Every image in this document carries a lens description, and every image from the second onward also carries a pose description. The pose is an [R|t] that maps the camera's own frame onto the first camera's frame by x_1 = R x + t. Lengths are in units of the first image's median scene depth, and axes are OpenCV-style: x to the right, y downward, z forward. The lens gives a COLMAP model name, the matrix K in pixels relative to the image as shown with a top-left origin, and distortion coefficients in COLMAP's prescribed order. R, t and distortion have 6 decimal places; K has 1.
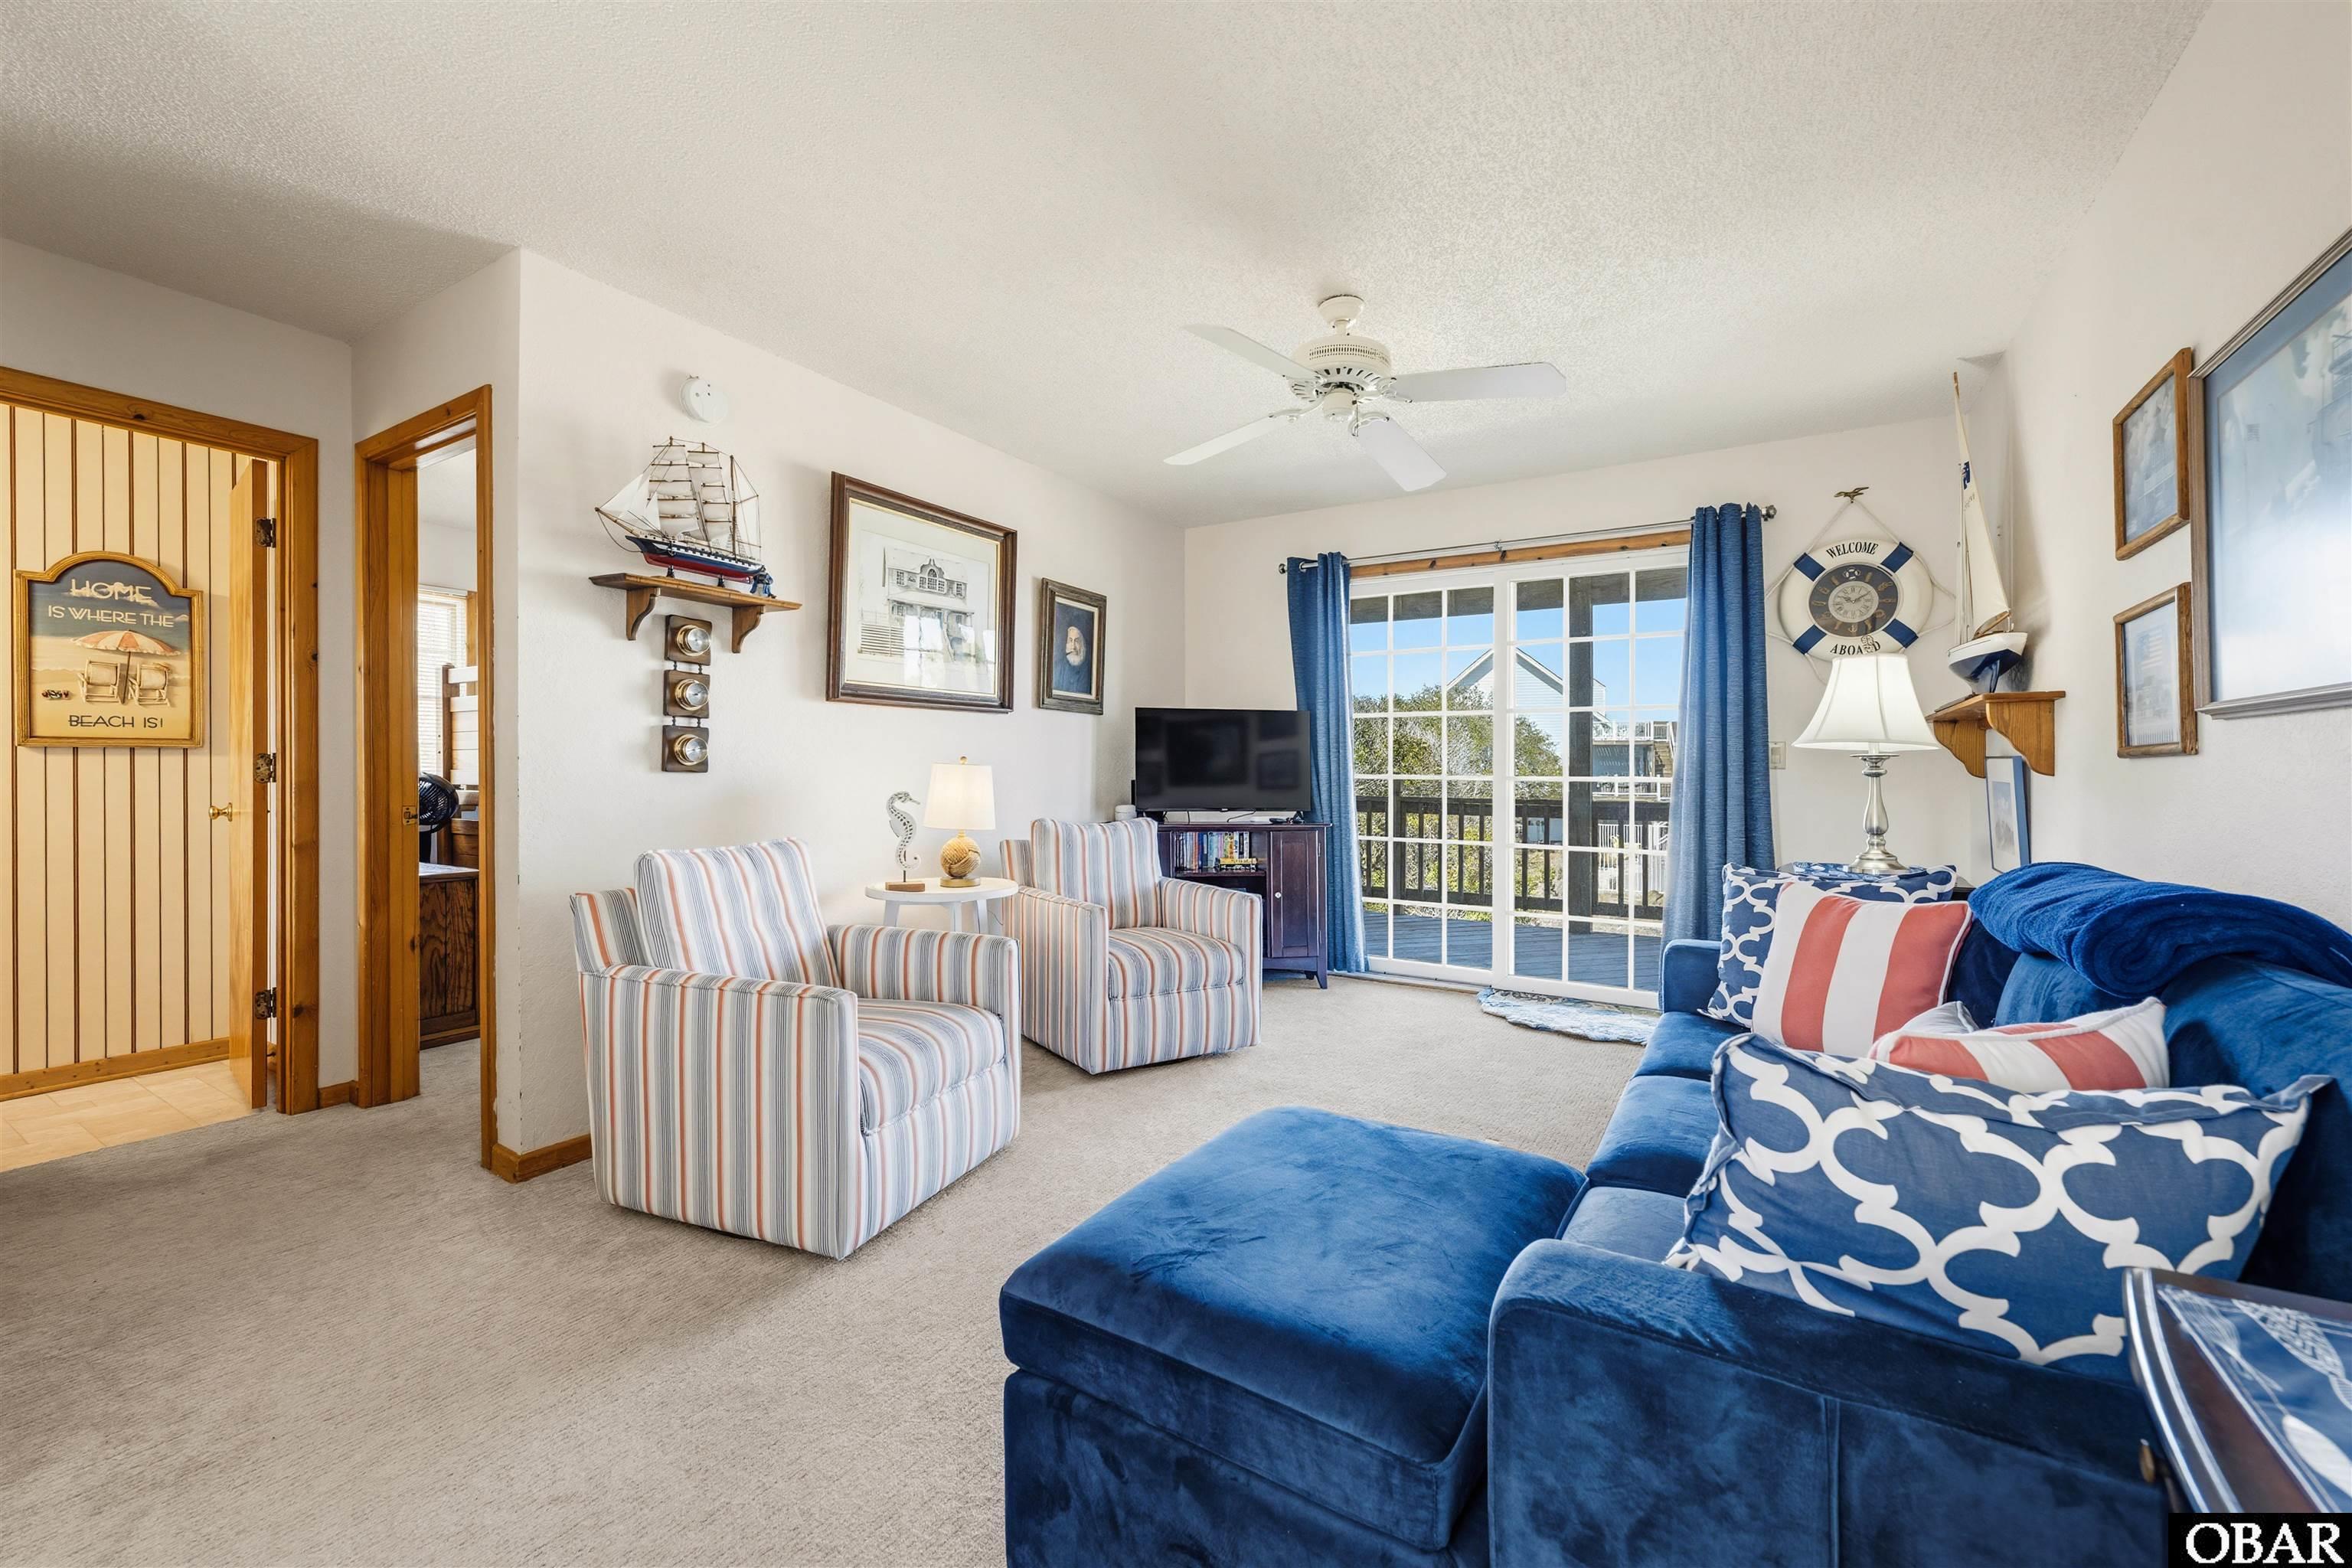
lens RADIAL K [[936.9, 0, 1181.2], [0, 936.9, 783.8], [0, 0, 1]] dist [-0.001032, 0.000029]
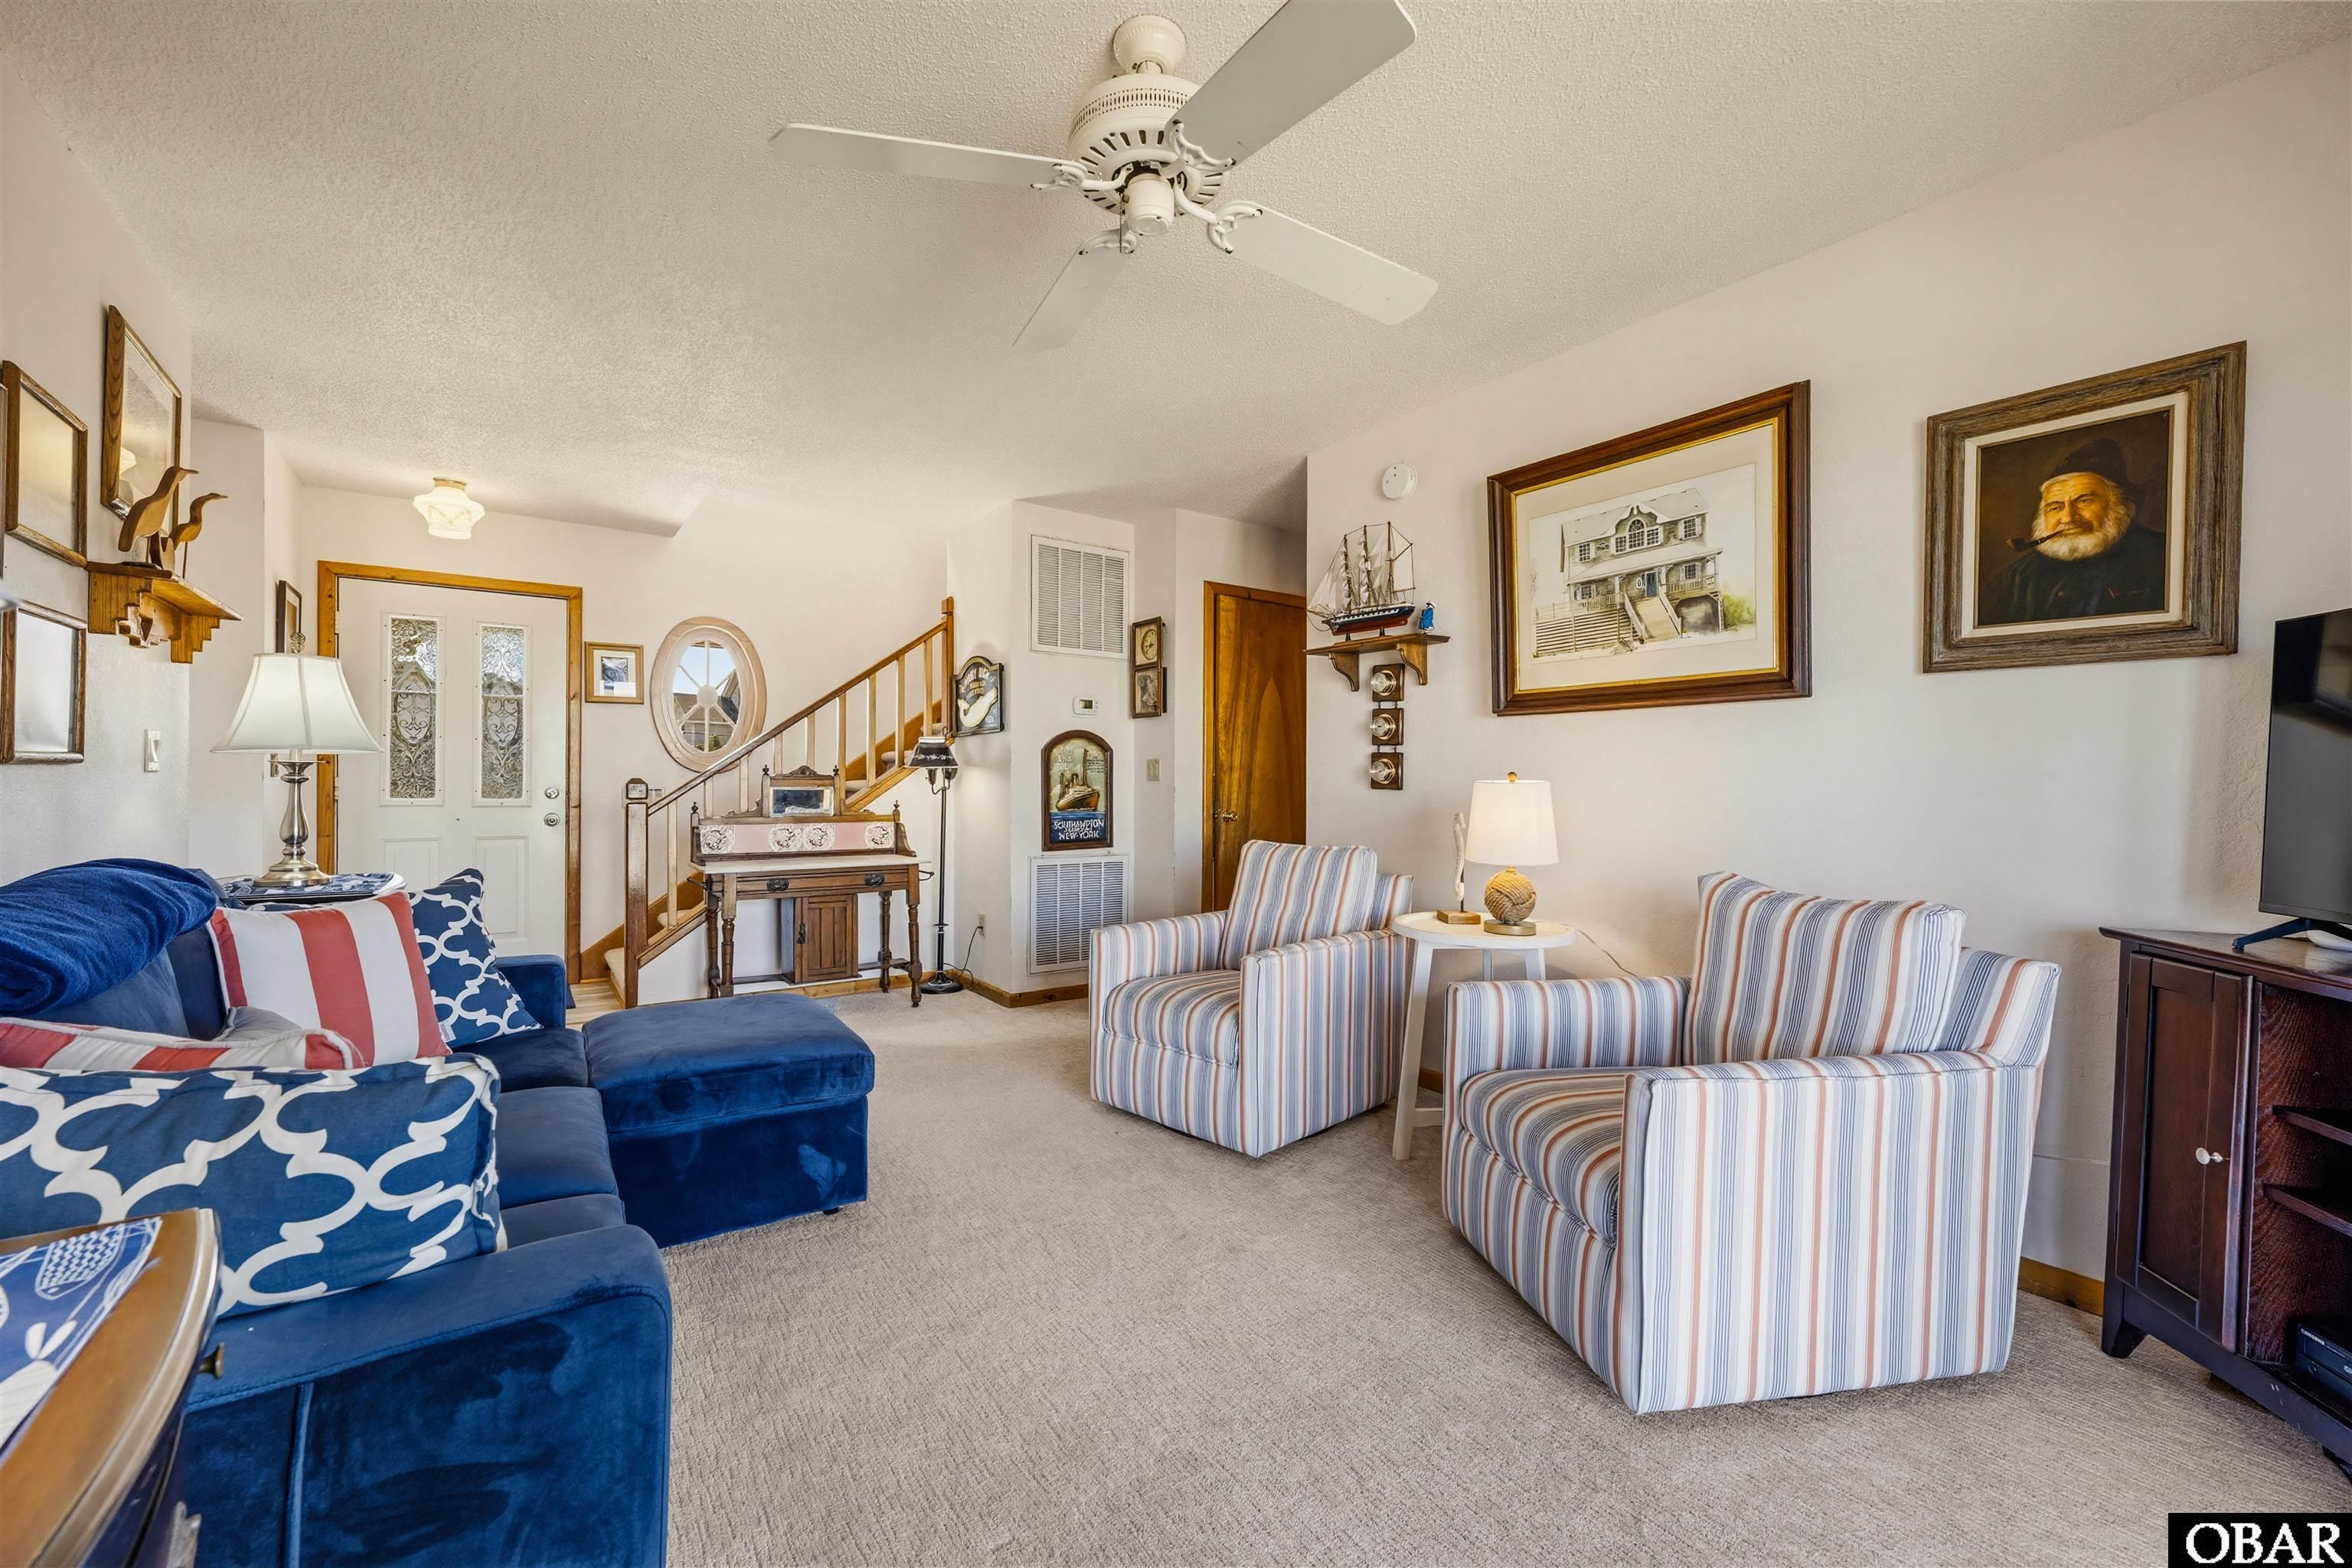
lens RADIAL K [[936.9, 0, 1181.2], [0, 936.9, 783.8], [0, 0, 1]] dist [-0.001032, 0.000029]
pose [[-0.382848, -0.005828, -0.923793, 0.579673], [-0.023835, 0.999710, 0.003571, -0.014847], [0.923504, 0.023386, -0.382876, 0.994467]]
